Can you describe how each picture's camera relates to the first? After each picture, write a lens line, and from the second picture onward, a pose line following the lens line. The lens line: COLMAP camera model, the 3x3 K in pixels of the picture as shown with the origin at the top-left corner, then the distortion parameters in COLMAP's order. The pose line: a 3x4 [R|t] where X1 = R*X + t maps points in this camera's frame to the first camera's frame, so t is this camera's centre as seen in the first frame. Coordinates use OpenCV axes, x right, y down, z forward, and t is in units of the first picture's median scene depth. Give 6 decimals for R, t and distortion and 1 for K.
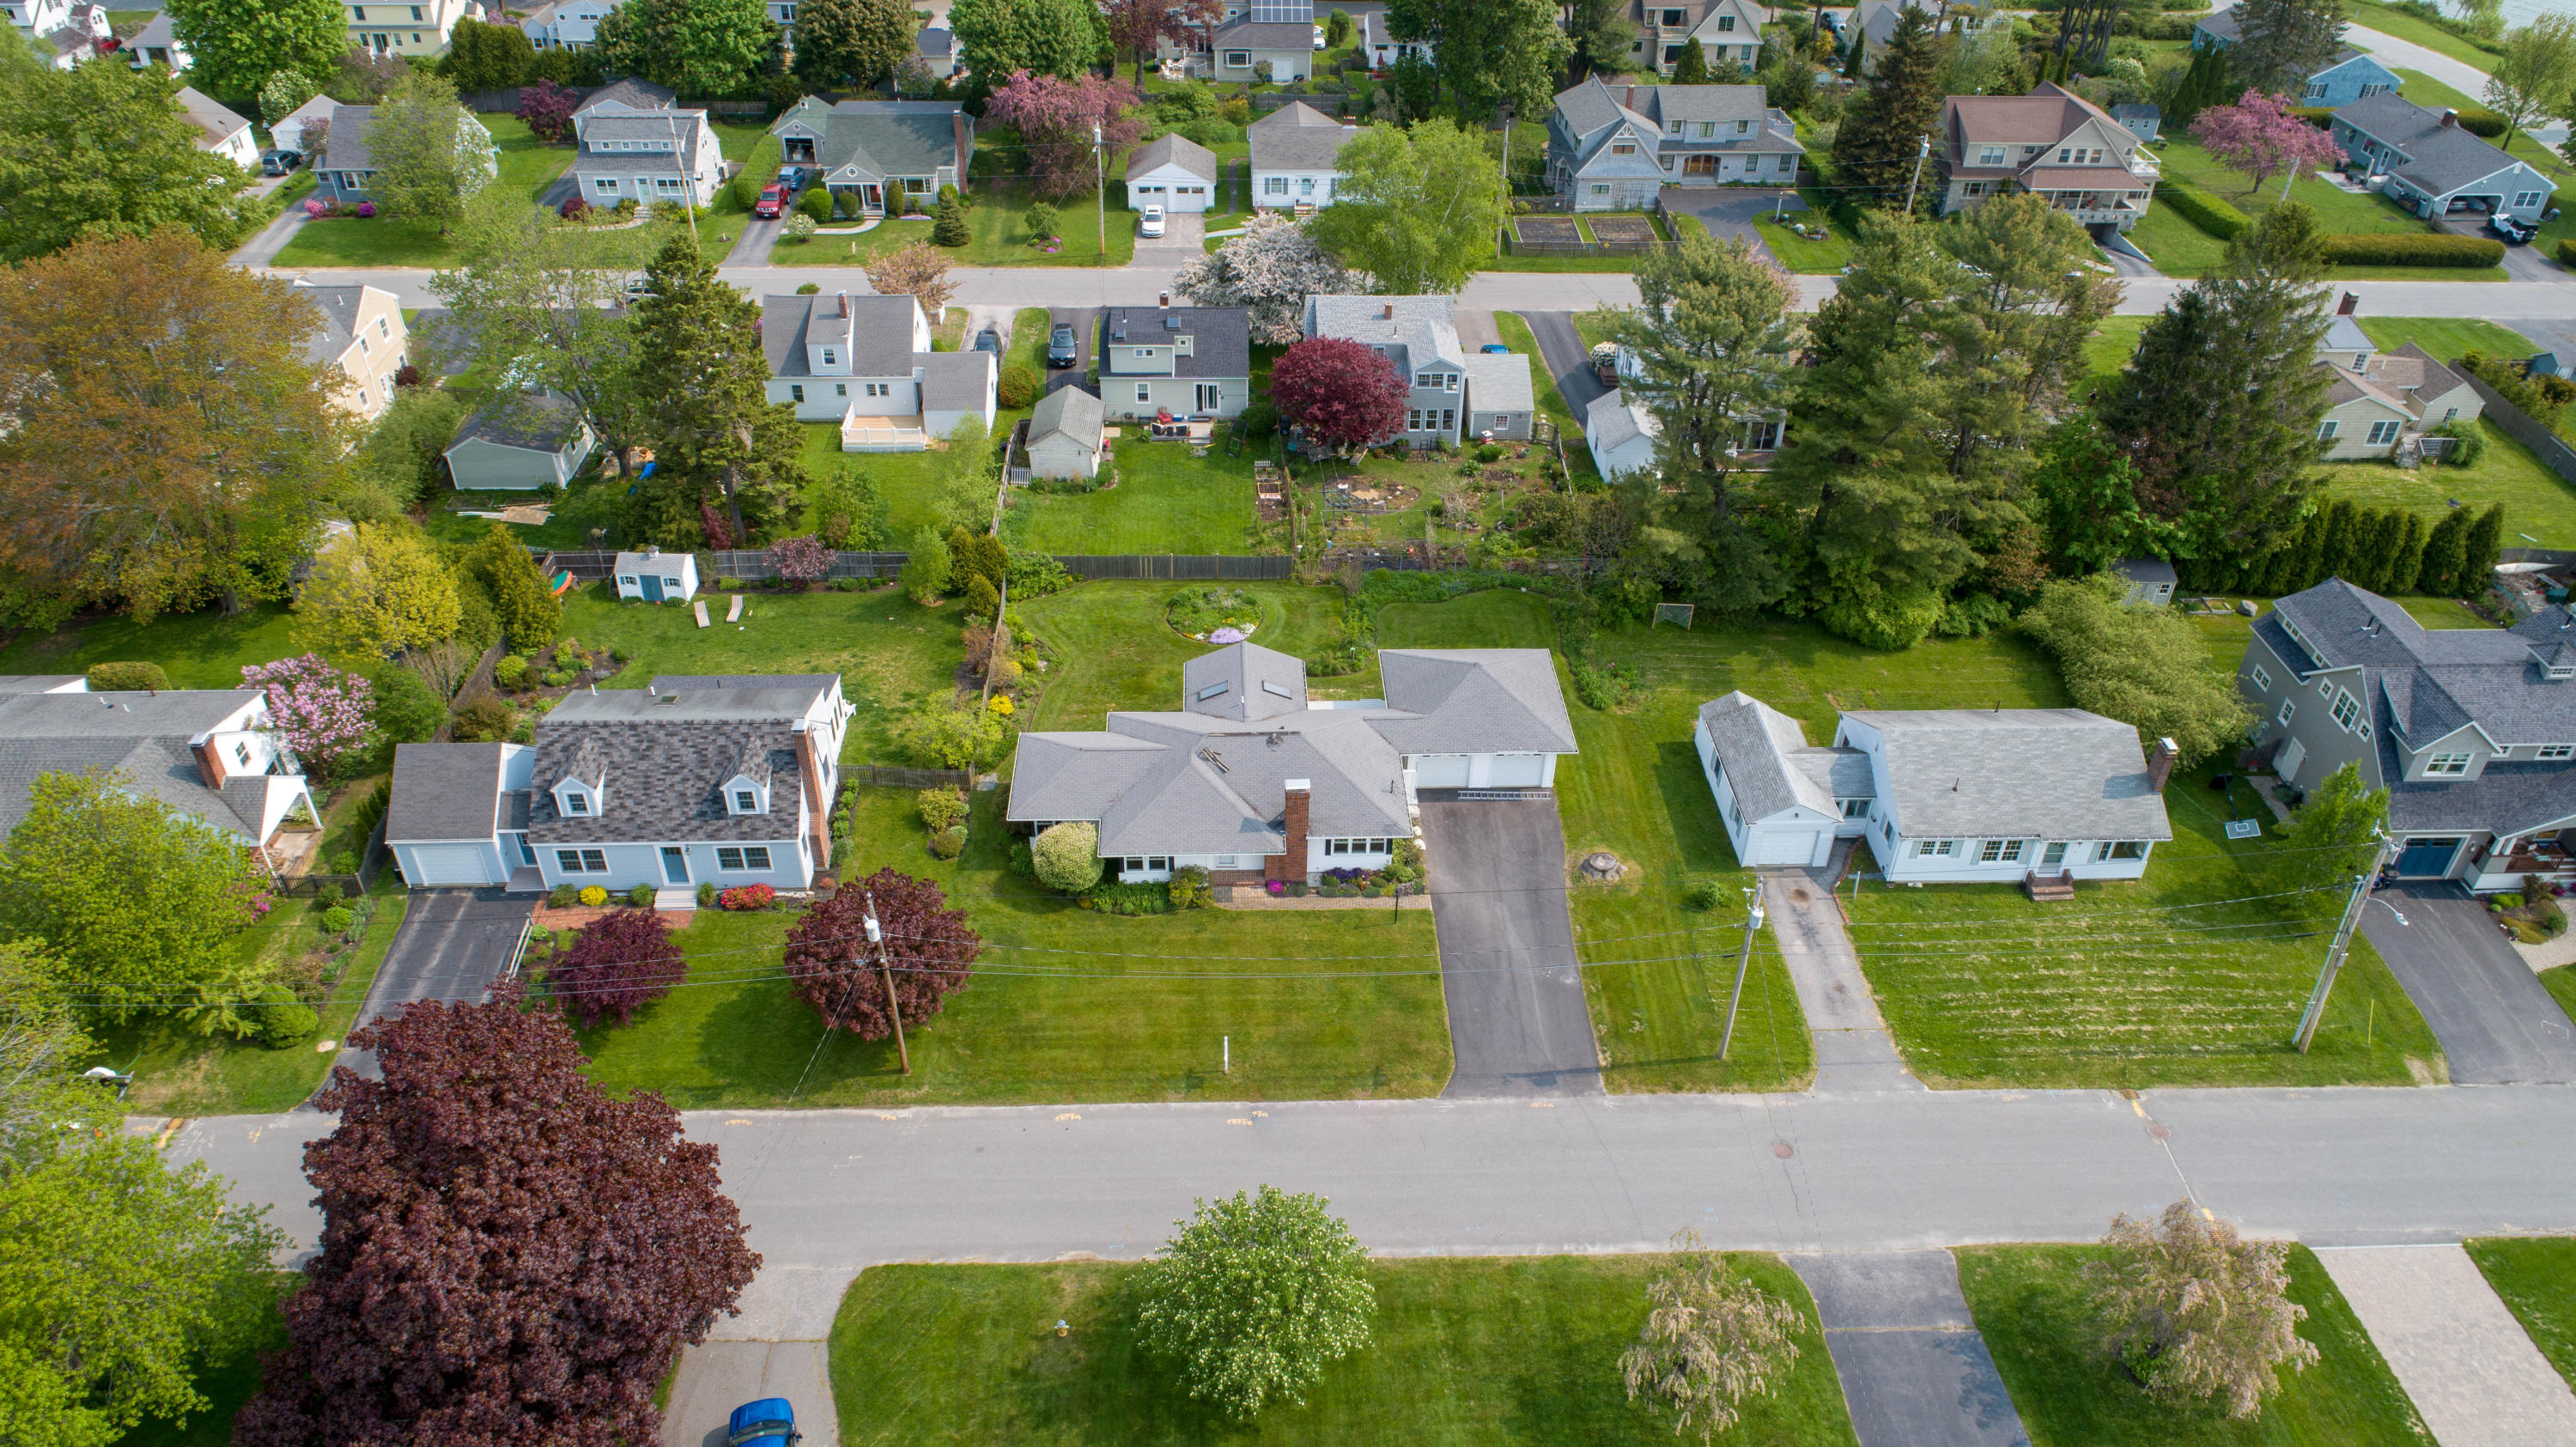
lens RADIAL K [[1702.1, 0, 1288.0], [0, 1702.1, 723.5], [0, 0, 1]] dist [-0.012416, 0.002553]
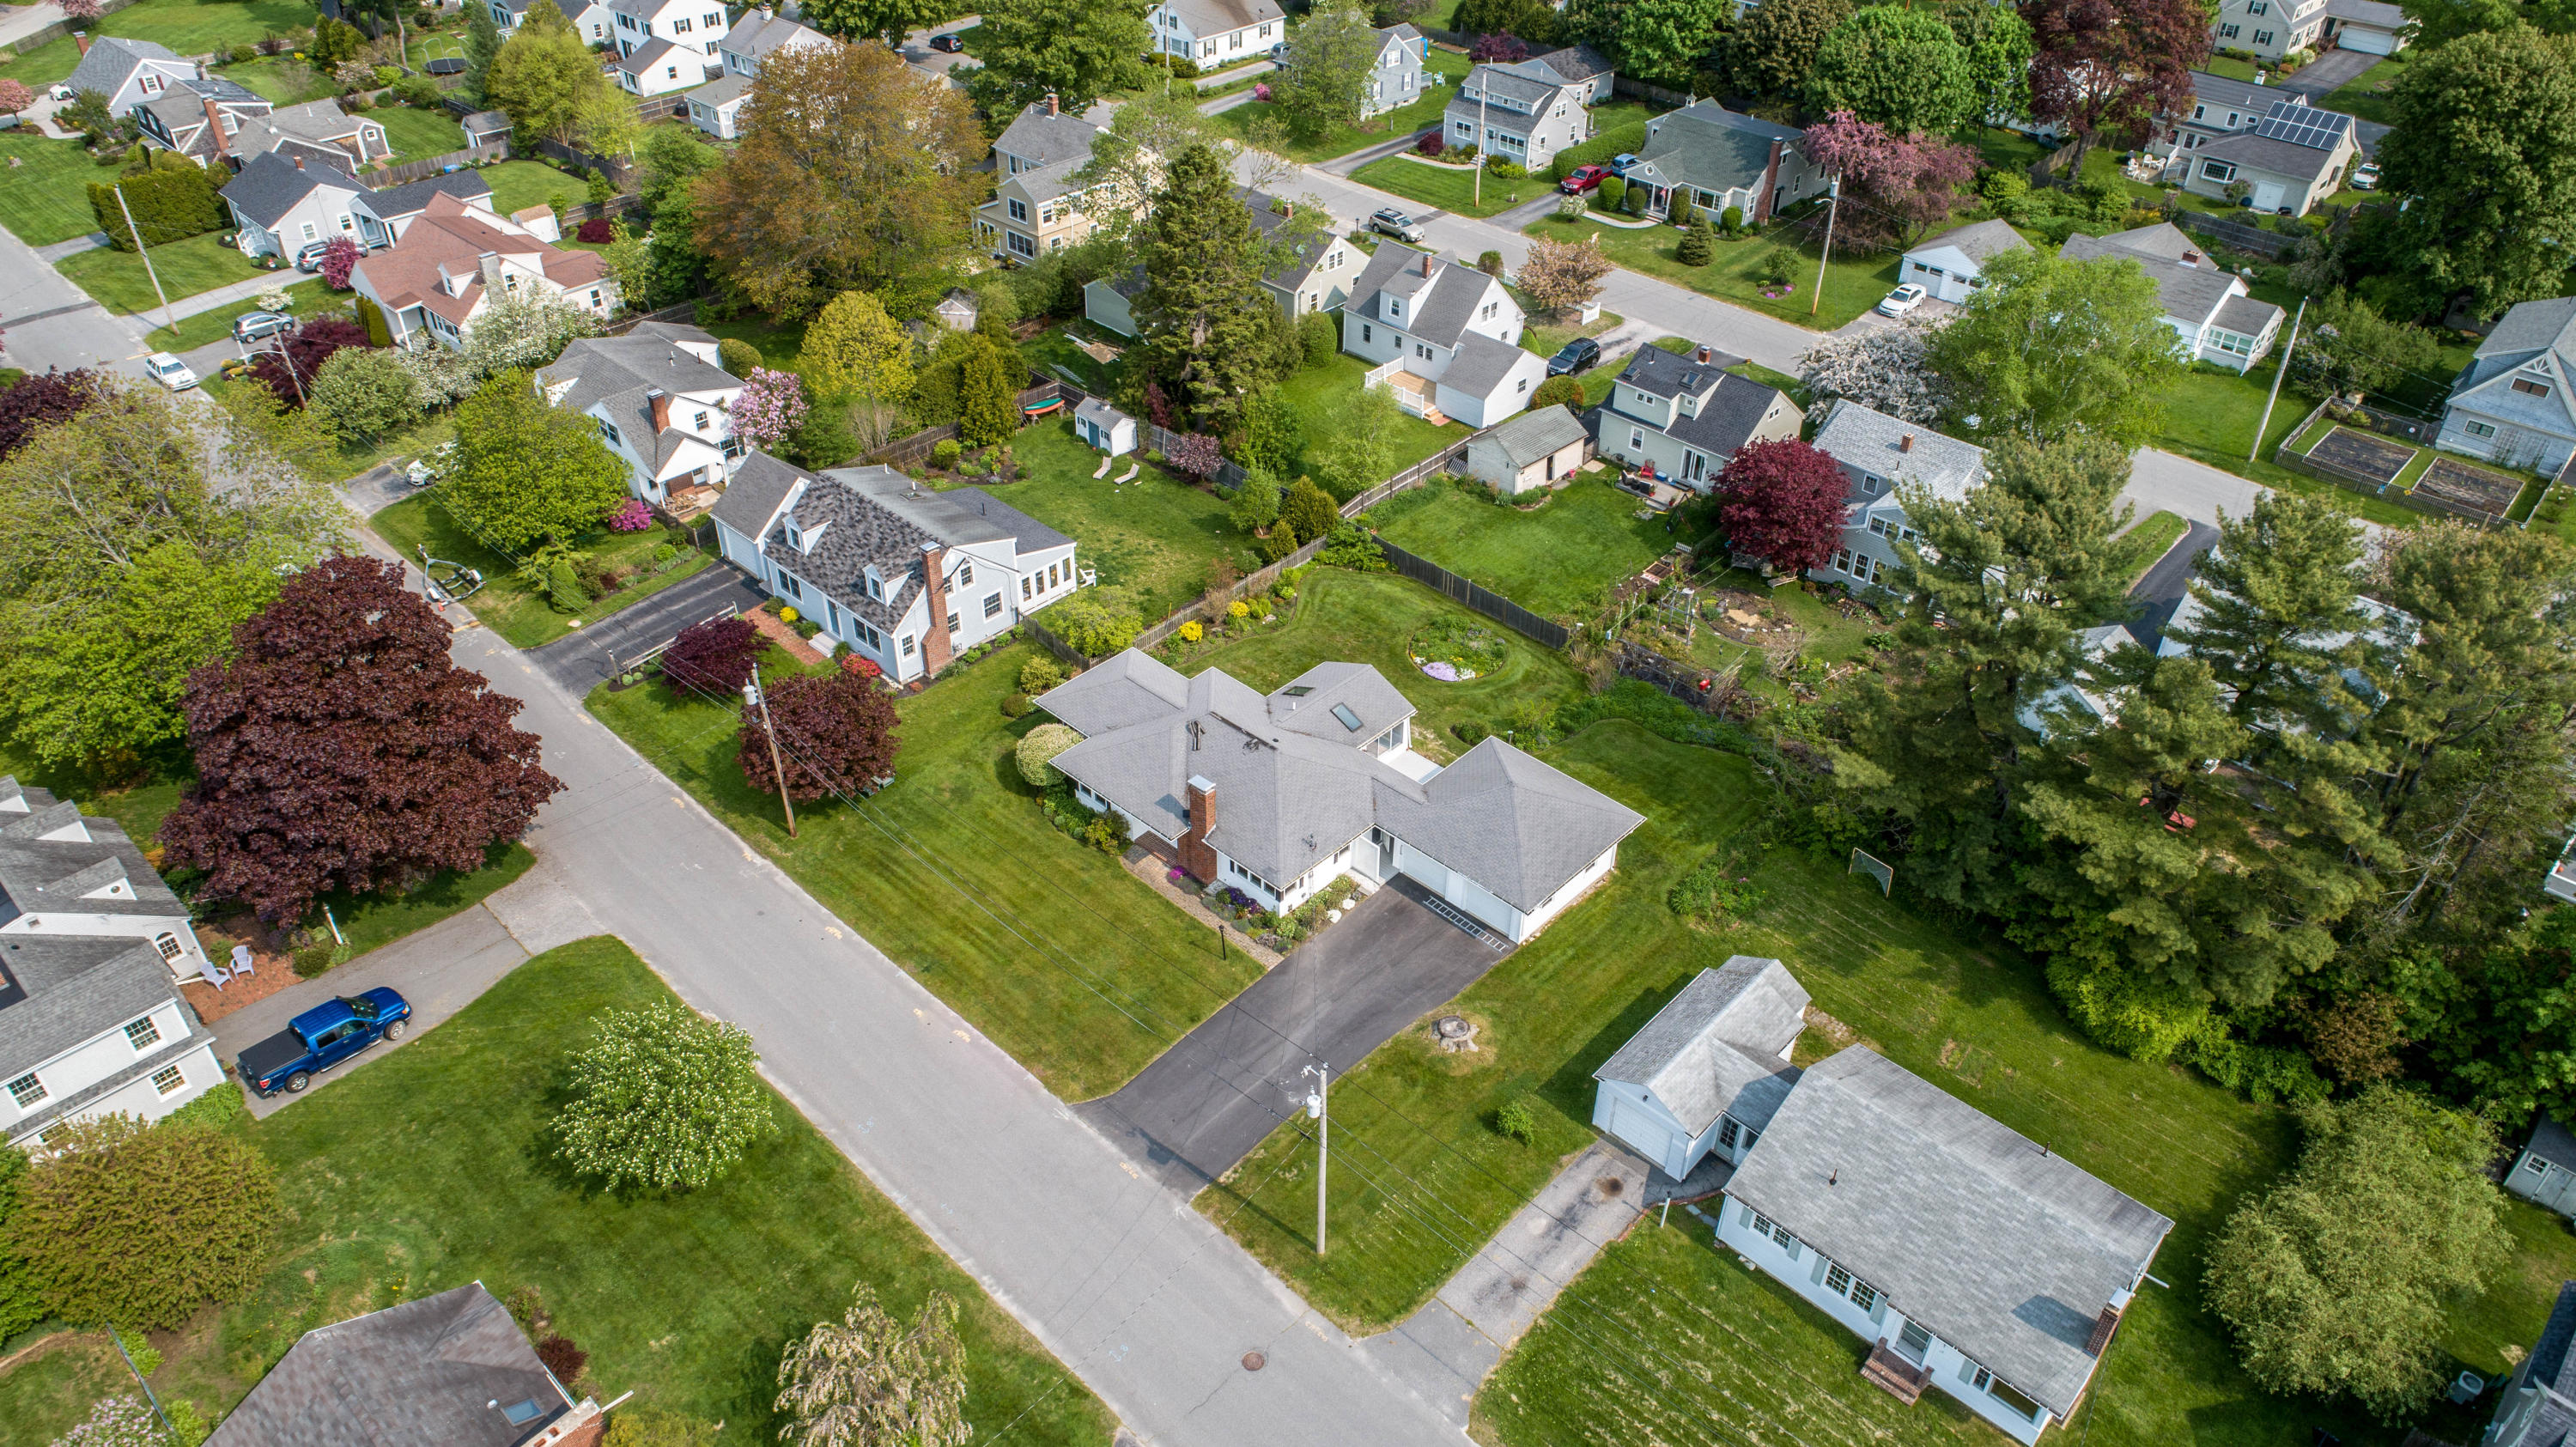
lens RADIAL K [[1745.7, 0, 1285.8], [0, 1745.7, 681.1], [0, 0, 1]] dist [-0.010121, 0.005180]
pose [[0.704079, 0.405093, -0.583244, 0.404196], [-0.425713, 0.898159, 0.109907, -0.099046], [0.568368, 0.170911, 0.804827, 0.135771]]
